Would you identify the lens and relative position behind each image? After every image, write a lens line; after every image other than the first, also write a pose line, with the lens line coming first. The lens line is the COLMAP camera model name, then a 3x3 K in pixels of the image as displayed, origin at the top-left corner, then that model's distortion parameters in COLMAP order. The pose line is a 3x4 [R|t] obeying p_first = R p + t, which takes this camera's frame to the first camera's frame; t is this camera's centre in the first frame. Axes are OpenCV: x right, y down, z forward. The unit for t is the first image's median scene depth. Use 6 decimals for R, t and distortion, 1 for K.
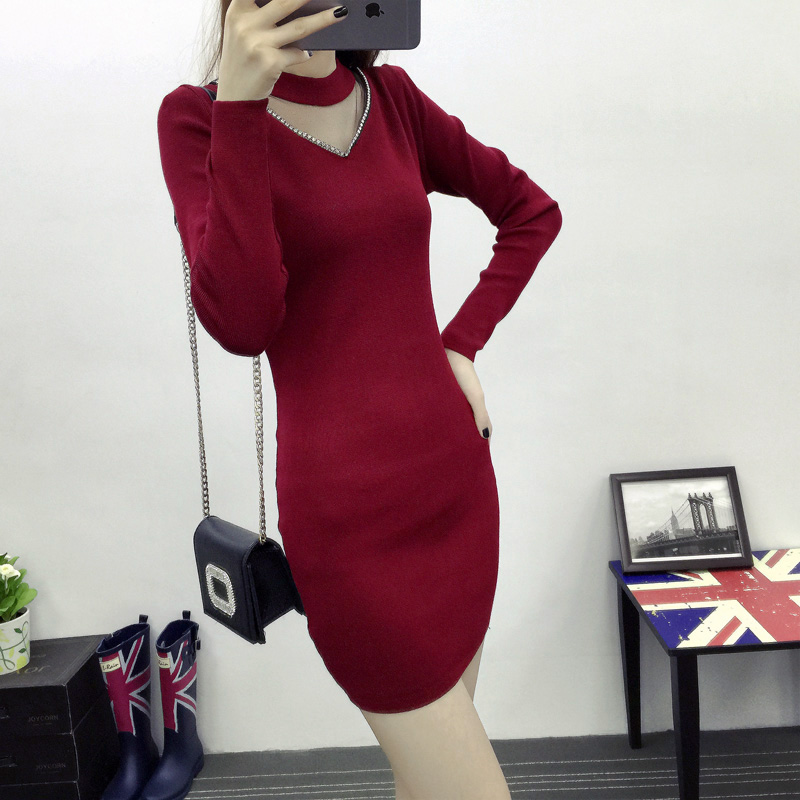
lens RADIAL K [[904.7, 0, 404.3], [0, 904.7, 399.4], [0, 0, 1]] dist [0.024220, 0.000000]
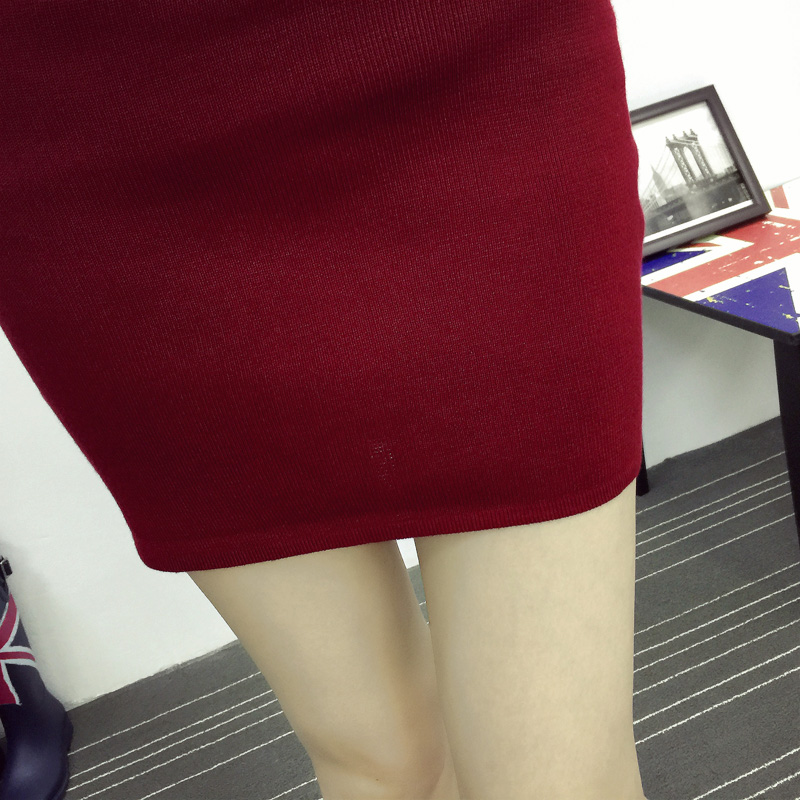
lens RADIAL K [[904.7, 0, 398.8], [0, 904.7, 406.2], [0, 0, 1]] dist [0.024220, 0.000000]
pose [[0.918433, -0.289632, 0.269433, -0.123614], [0.223157, 0.941739, 0.251652, 0.077625], [-0.326622, -0.171000, 0.929558, 0.382742]]
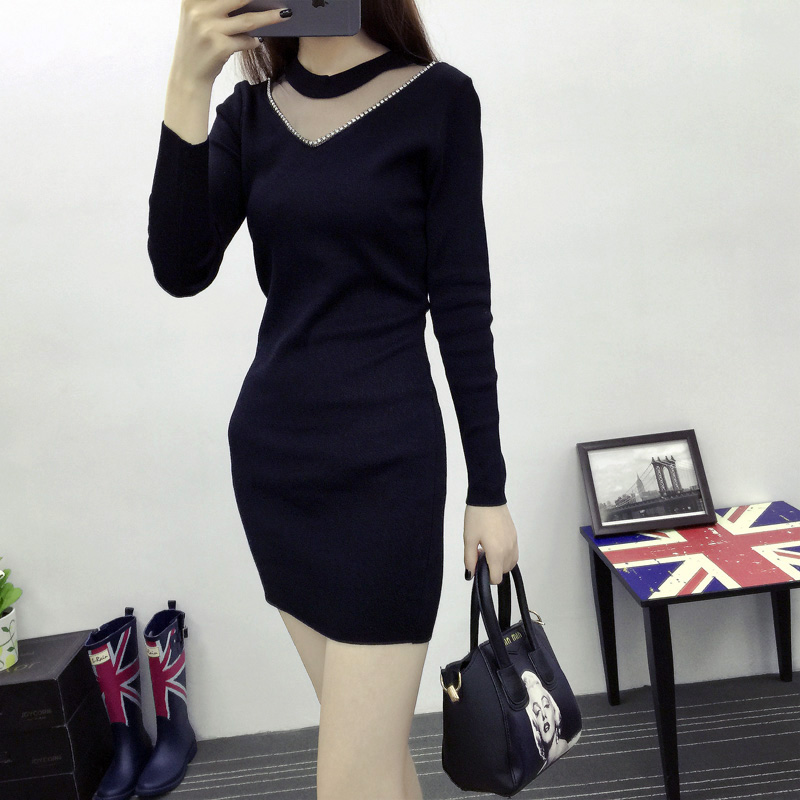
lens RADIAL K [[904.7, 0, 405.1], [0, 904.7, 400.4], [0, 0, 1]] dist [0.024220, 0.000000]
pose [[0.997763, -0.052647, 0.041209, -0.009628], [0.052641, 0.998613, 0.001233, 0.022138], [-0.041217, 0.000939, 0.999150, -0.029856]]
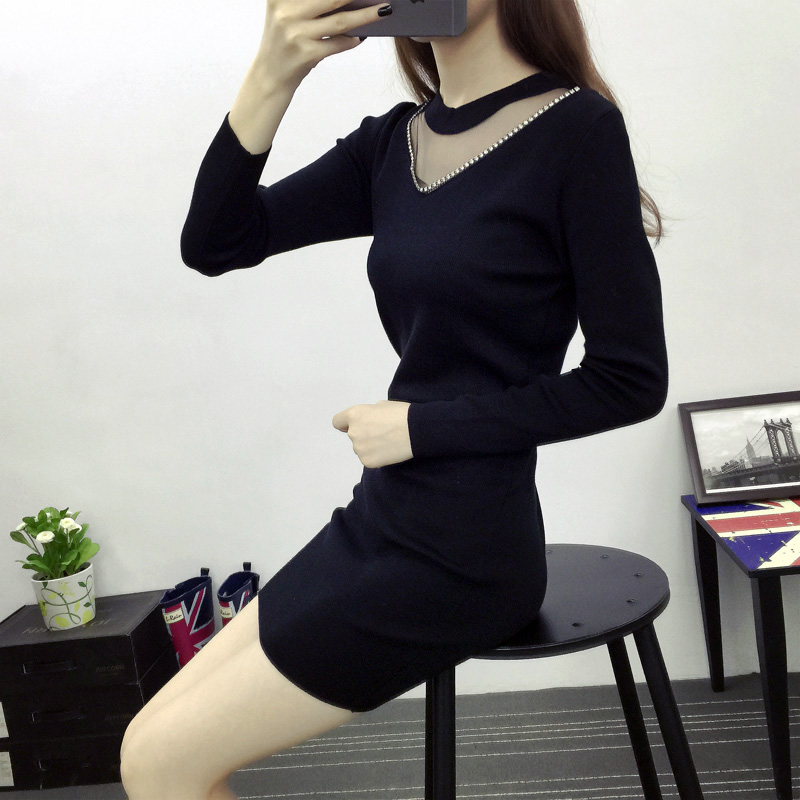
lens RADIAL K [[904.7, 0, 402.3], [0, 904.7, 402.1], [0, 0, 1]] dist [0.024220, 0.000000]
pose [[0.996319, -0.042342, -0.074534, 0.009507], [0.042645, 0.999087, 0.002481, 0.066852], [0.074361, -0.005651, 0.997215, 0.031006]]
